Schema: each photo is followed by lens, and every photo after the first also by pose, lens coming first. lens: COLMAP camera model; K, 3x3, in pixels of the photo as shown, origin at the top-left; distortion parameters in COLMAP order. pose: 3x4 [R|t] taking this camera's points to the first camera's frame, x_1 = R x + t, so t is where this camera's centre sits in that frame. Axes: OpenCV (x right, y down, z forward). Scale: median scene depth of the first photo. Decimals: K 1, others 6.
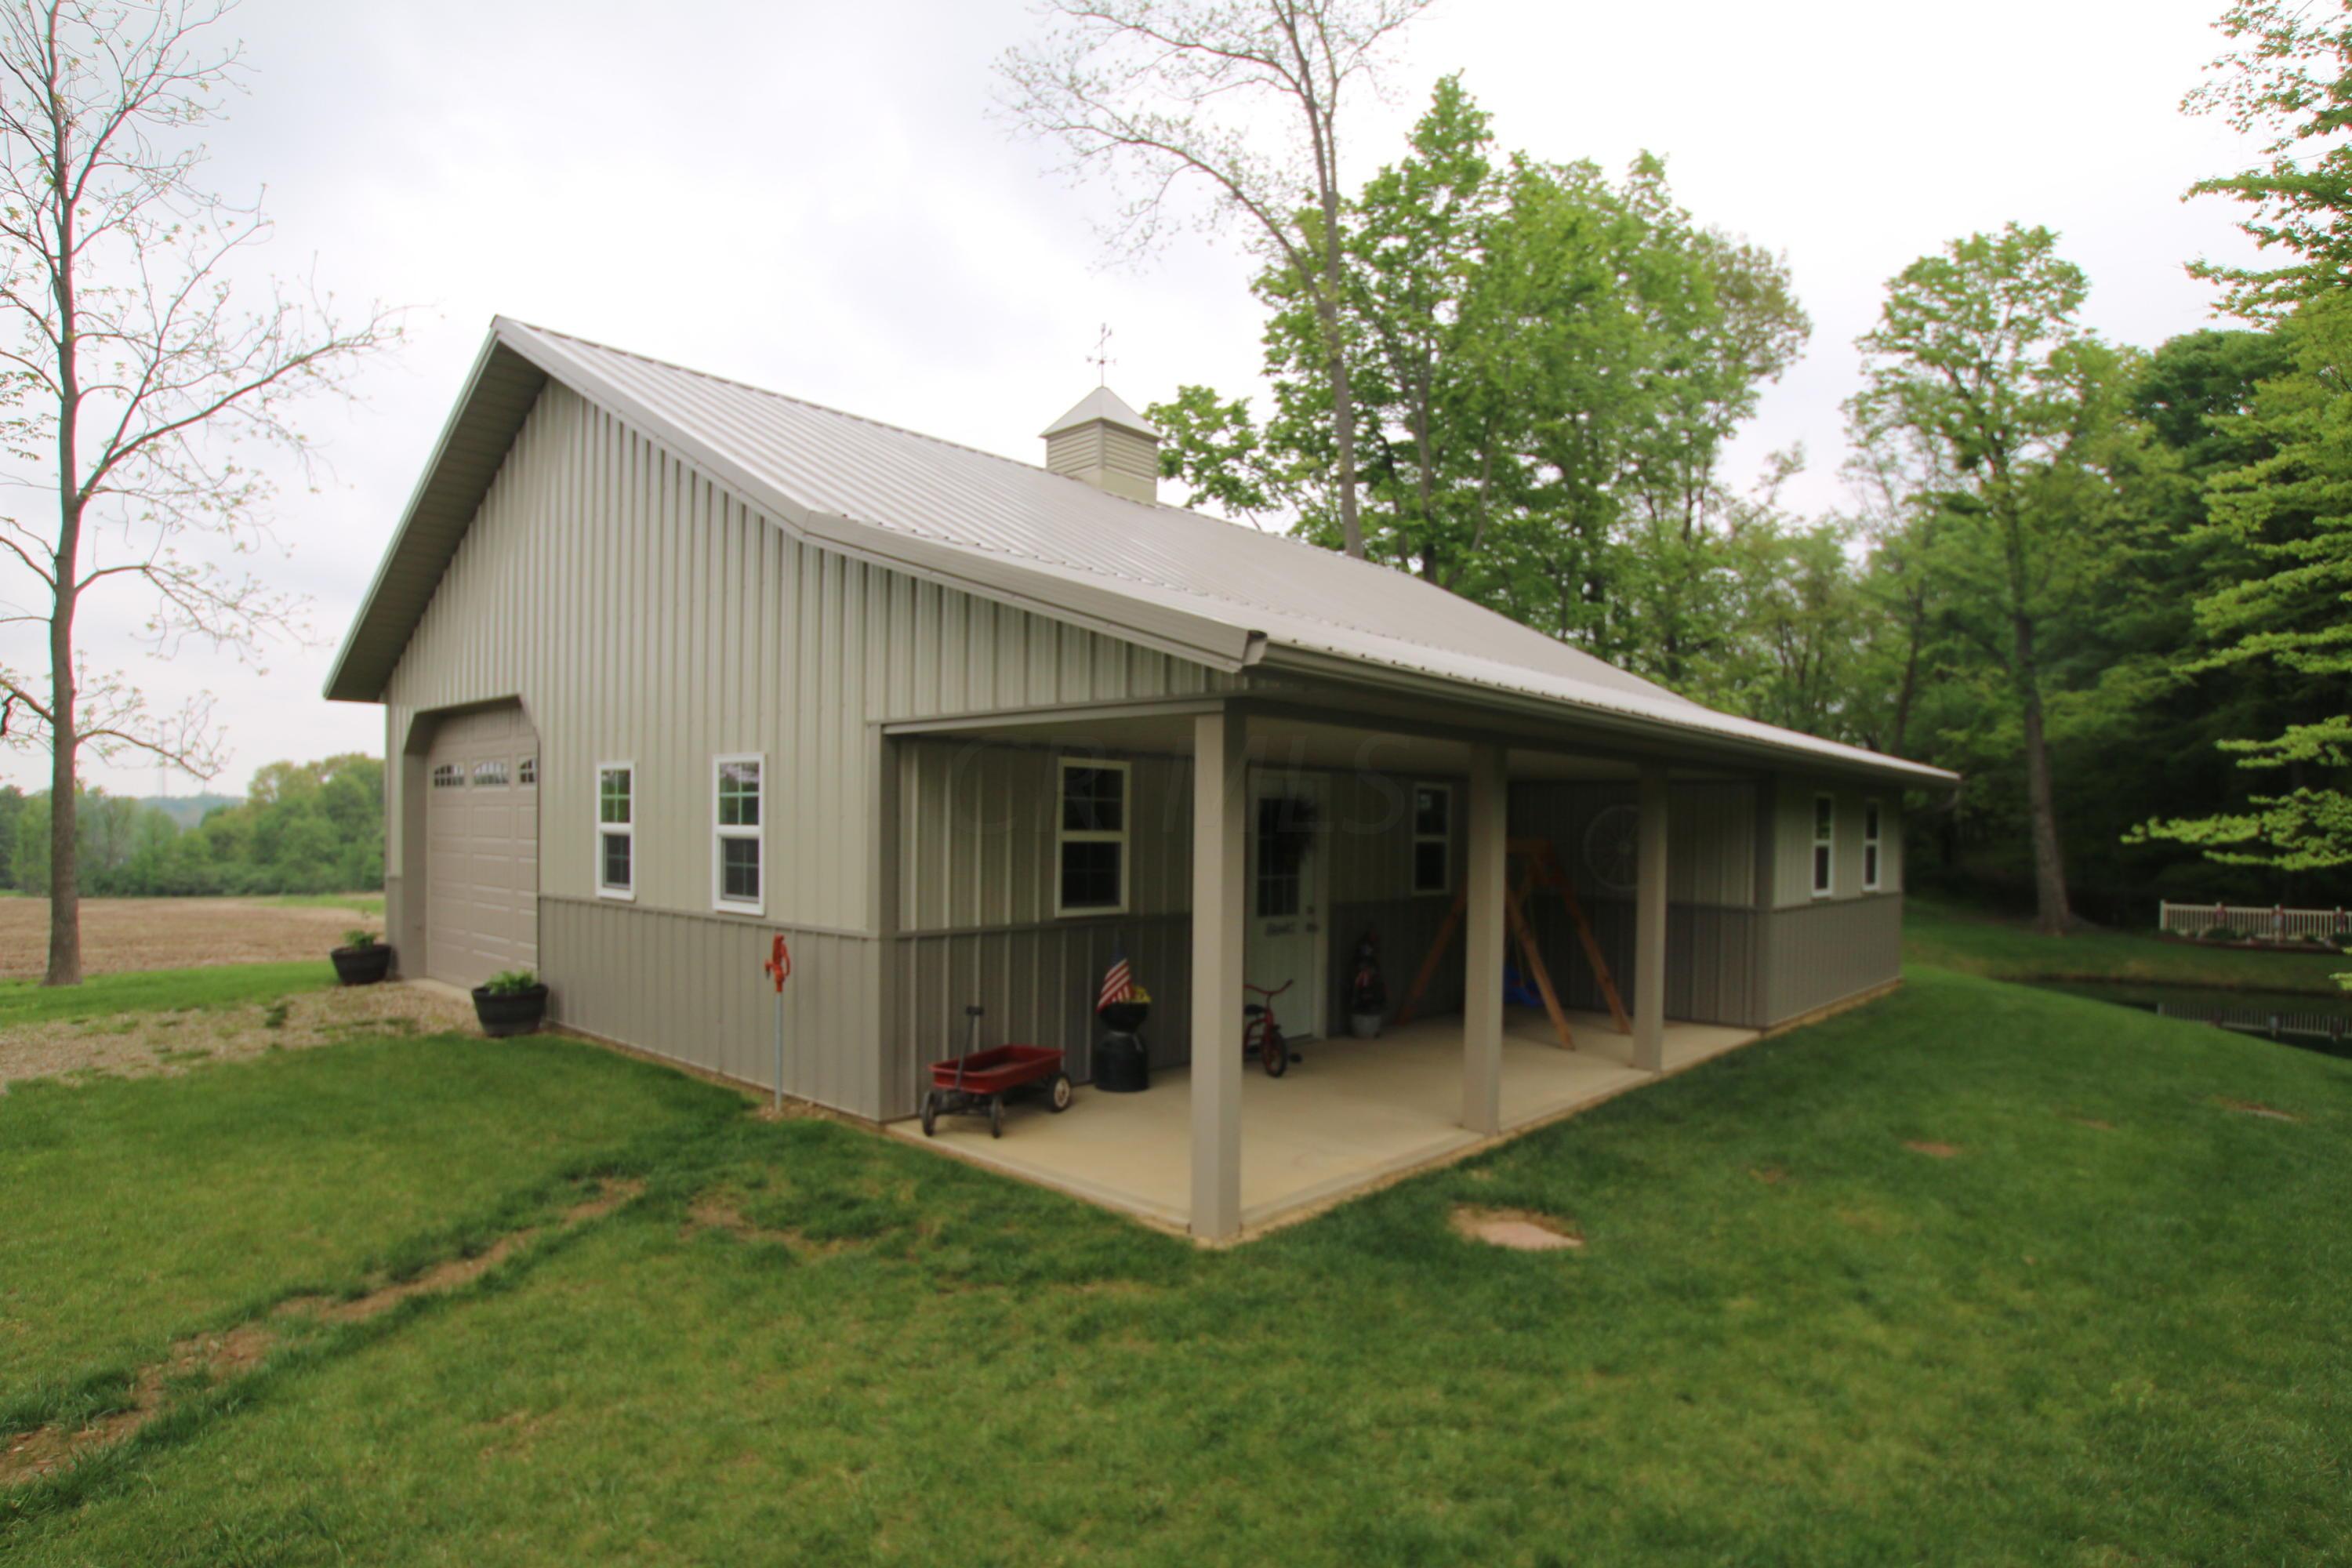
lens RADIAL K [[1264.4, 0, 1165.4], [0, 1264.4, 826.6], [0, 0, 1]] dist [-0.052007, 0.026415]
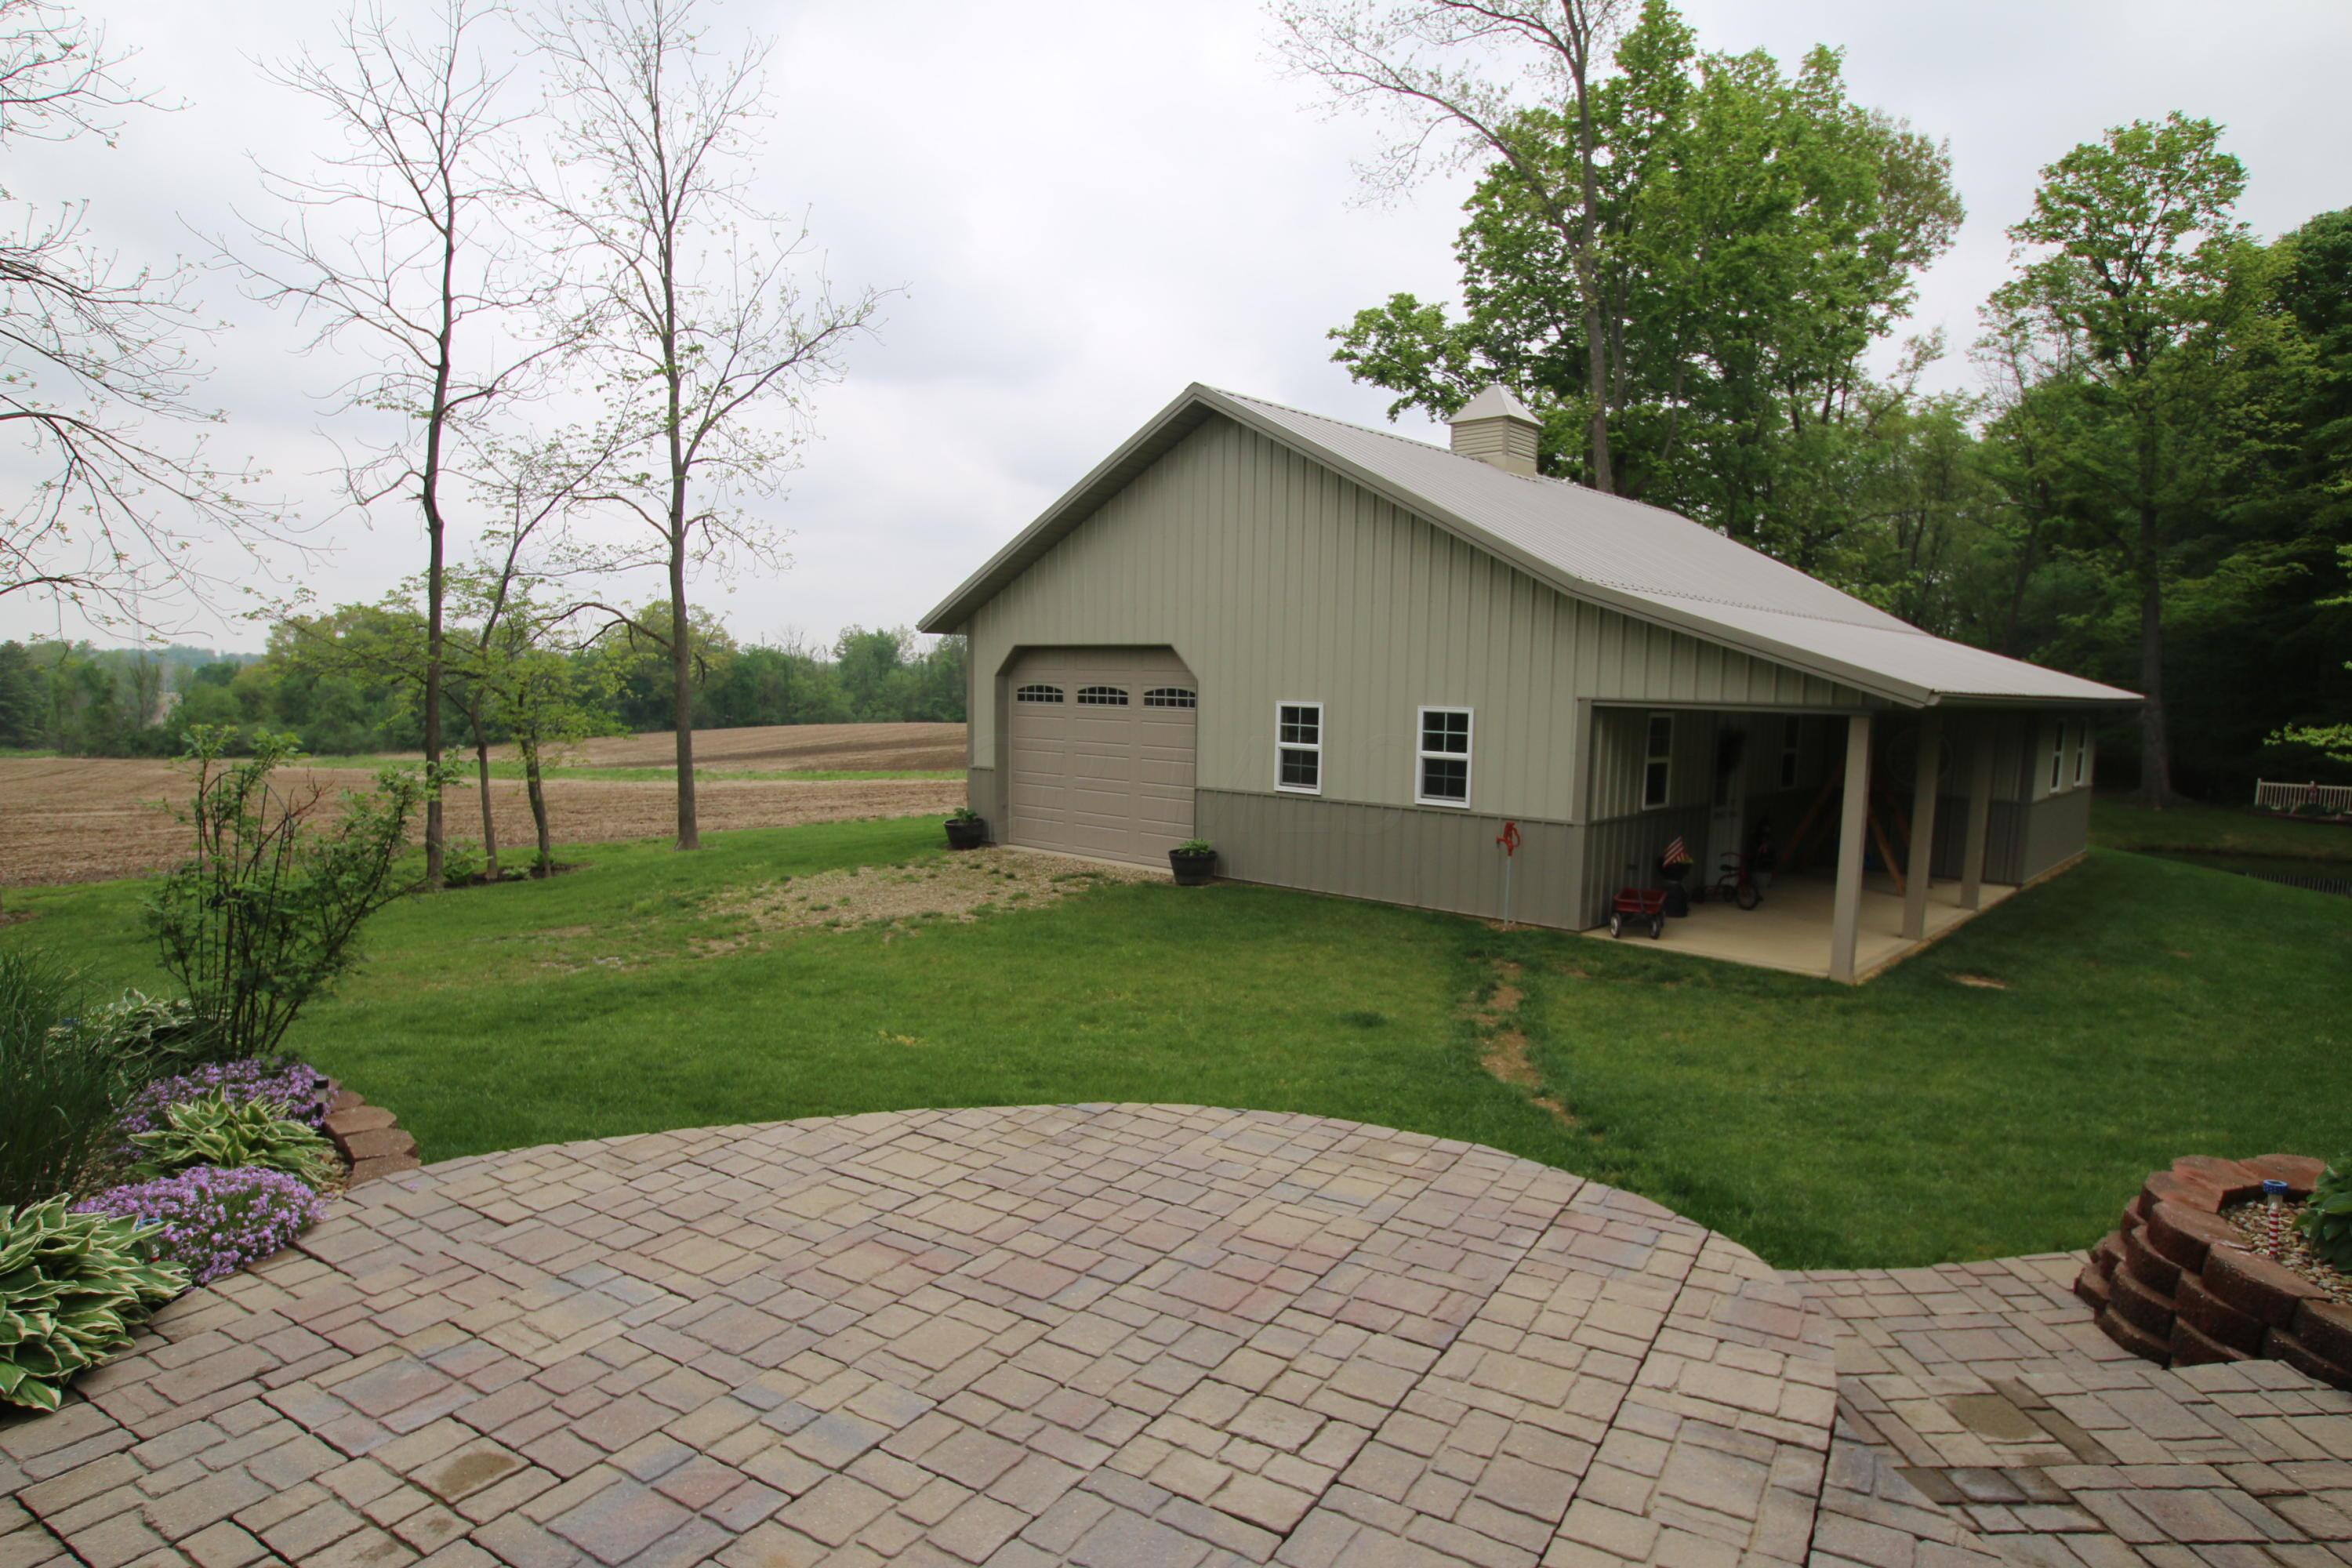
lens RADIAL K [[1303.6, 0, 1180.6], [0, 1303.6, 833.8], [0, 0, 1]] dist [-0.046758, 0.023270]
pose [[0.999922, 0.005120, -0.011408, -0.120384], [-0.003782, 0.993431, 0.114373, -0.015678], [0.011919, -0.114321, 0.993372, -0.120961]]
